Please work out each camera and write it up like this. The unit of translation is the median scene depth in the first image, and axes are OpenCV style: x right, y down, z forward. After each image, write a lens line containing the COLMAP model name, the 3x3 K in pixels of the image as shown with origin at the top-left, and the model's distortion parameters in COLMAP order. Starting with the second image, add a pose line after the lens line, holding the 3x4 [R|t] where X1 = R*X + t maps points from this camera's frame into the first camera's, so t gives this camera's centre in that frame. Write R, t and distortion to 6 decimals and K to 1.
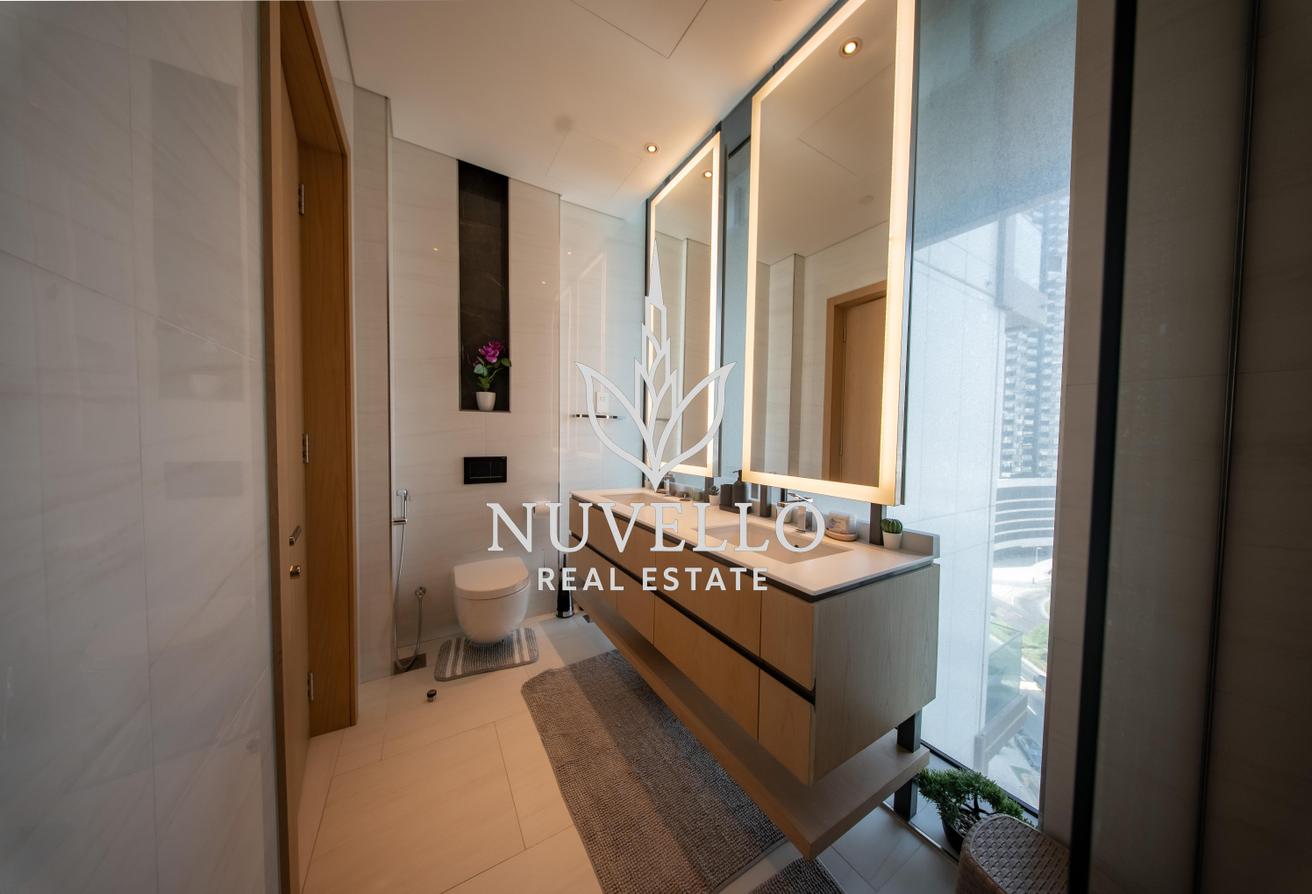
lens RADIAL K [[392.6, 0, 656.4], [0, 392.6, 452.8], [0, 0, 1]] dist [-0.000163, -0.000003]
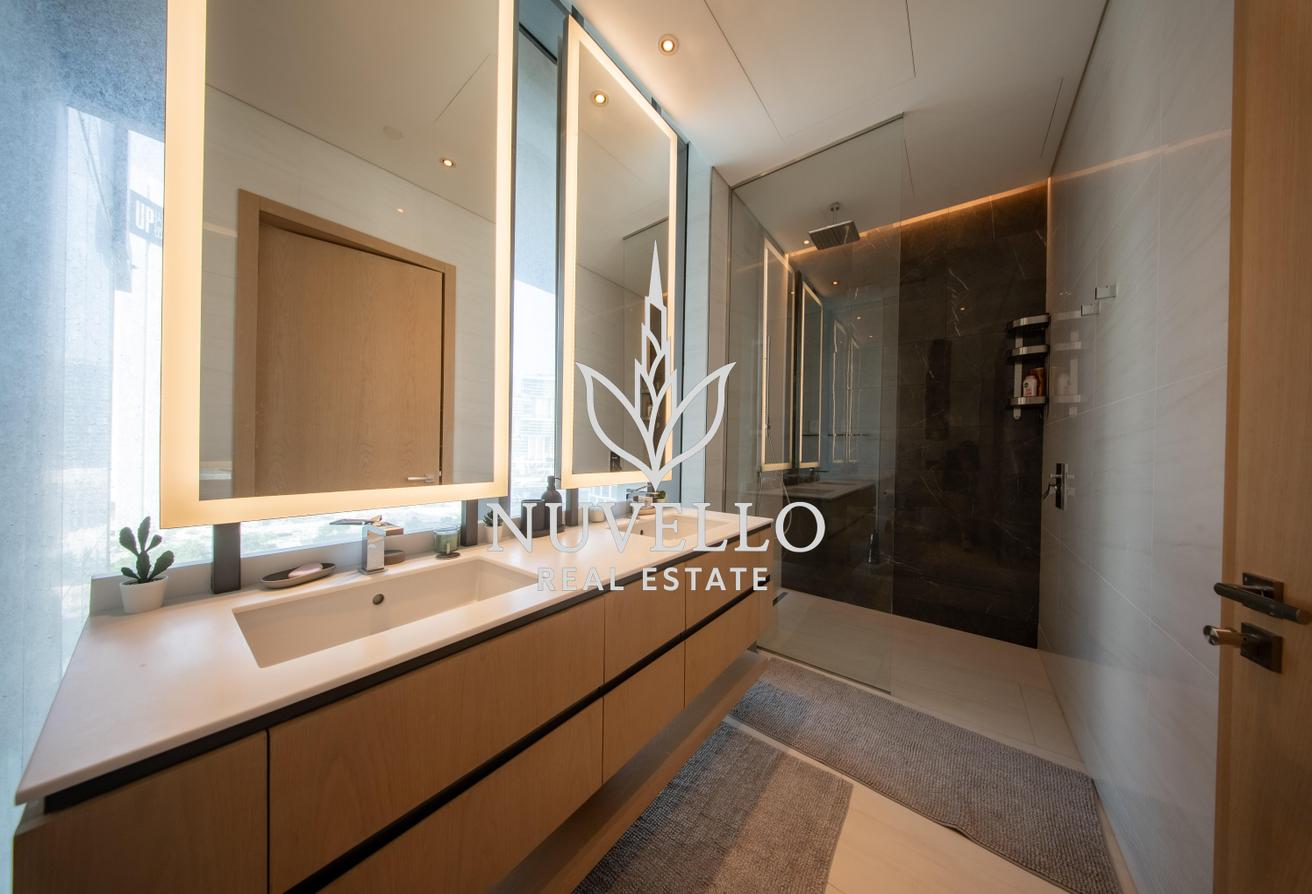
lens RADIAL K [[387.8, 0, 655.2], [0, 387.8, 443.6], [0, 0, 1]] dist [0.000333, 0.000020]
pose [[-0.355126, -0.024882, 0.934487, -0.573537], [0.009210, 0.999504, 0.030113, -0.040372], [-0.934773, 0.019301, -0.354720, 1.102481]]
